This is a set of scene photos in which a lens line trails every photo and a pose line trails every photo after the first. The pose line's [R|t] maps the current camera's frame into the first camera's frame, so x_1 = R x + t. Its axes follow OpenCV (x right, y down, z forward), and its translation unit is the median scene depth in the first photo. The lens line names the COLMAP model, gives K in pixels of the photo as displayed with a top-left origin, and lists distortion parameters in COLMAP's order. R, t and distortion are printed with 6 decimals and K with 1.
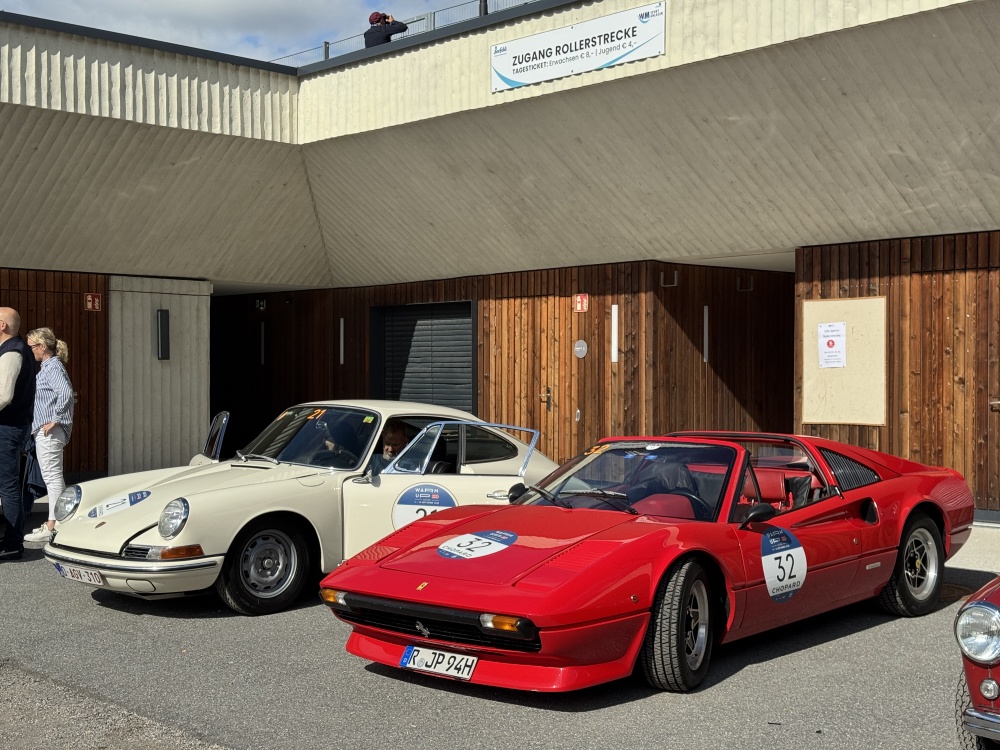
lens RADIAL K [[1387.7, 0, 500.0], [0, 1387.7, 375.0], [0, 0, 1]] dist [0.116008, -0.031580]
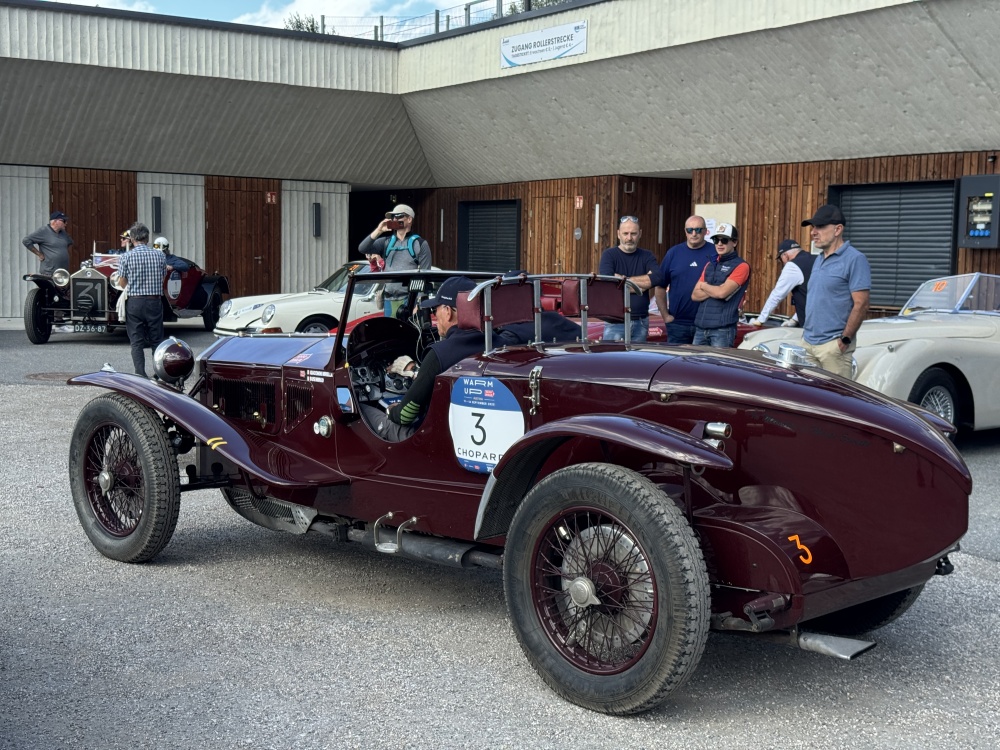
lens RADIAL K [[1387.7, 0, 500.0], [0, 1387.7, 375.0], [0, 0, 1]] dist [0.116008, -0.031580]
pose [[0.984902, 0.031919, -0.170144, 0.259229], [-0.017177, 0.996023, 0.087426, 0.003787], [0.172258, -0.083184, 0.981533, -0.546922]]
